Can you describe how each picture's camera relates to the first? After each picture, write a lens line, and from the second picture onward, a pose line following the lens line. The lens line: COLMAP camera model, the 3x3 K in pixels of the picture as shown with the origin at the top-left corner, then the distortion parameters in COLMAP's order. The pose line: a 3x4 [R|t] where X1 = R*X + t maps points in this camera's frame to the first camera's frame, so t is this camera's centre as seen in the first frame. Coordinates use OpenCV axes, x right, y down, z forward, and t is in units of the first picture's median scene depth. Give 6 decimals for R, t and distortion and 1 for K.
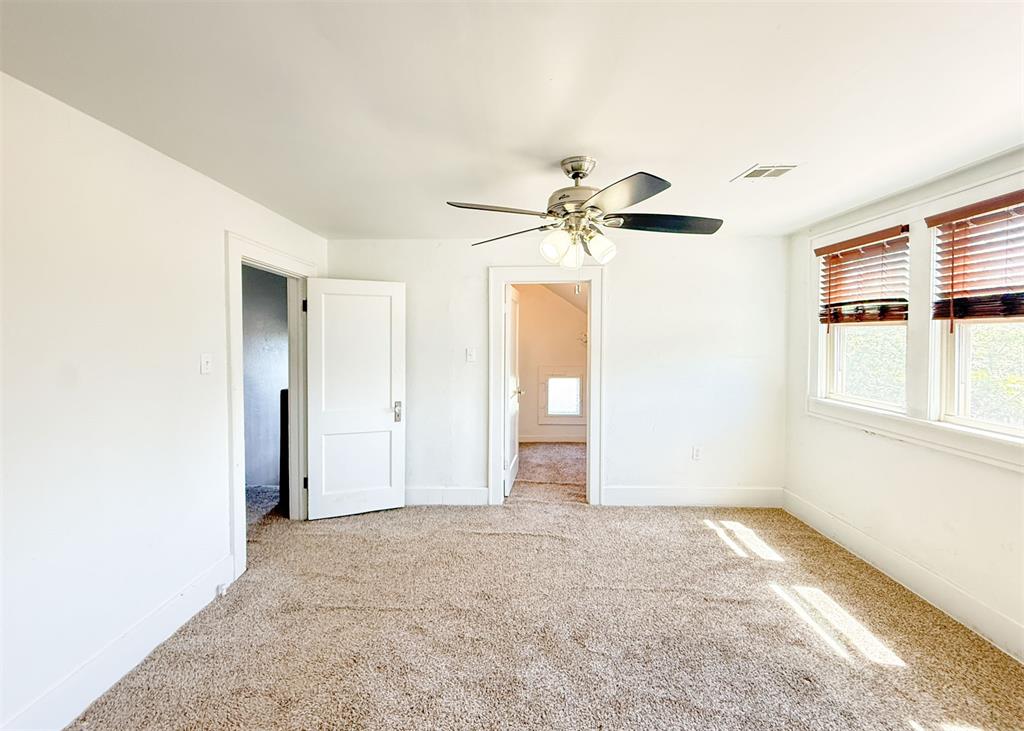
lens RADIAL K [[405.8, 0, 510.7], [0, 405.8, 344.7], [0, 0, 1]] dist [0.000784, 0.000022]
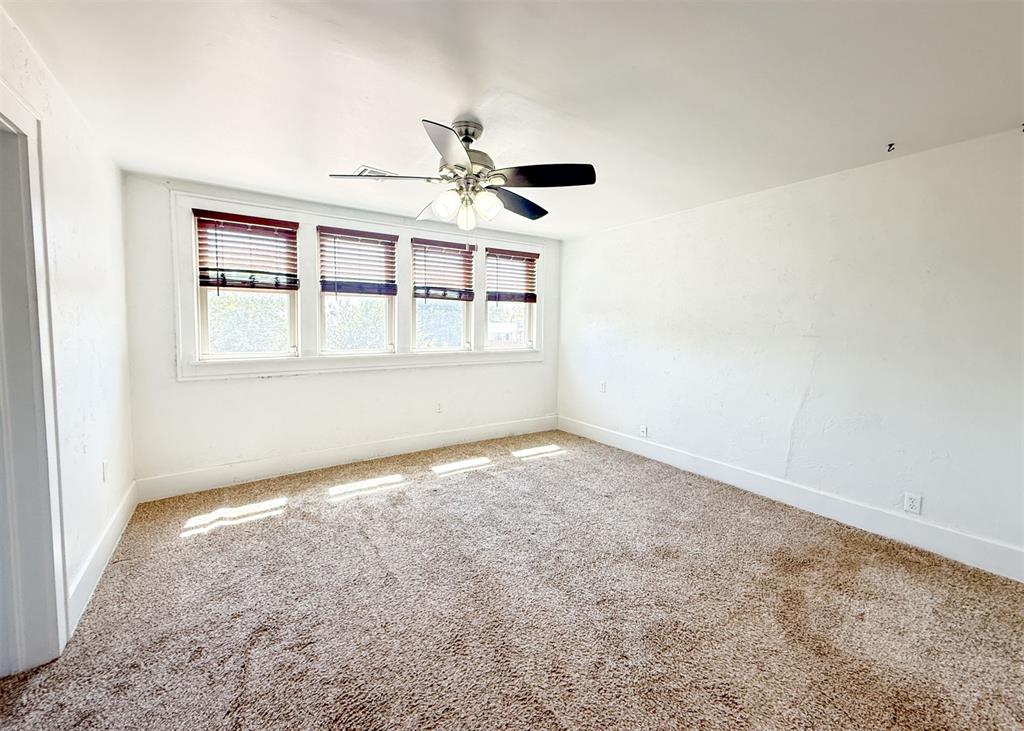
lens RADIAL K [[405.8, 0, 510.7], [0, 405.8, 344.7], [0, 0, 1]] dist [0.000784, 0.000022]
pose [[-0.573523, -0.056661, 0.817228, -0.573540], [0.008172, 0.997160, 0.074871, 0.026516], [-0.819149, 0.049619, -0.571431, 1.088544]]
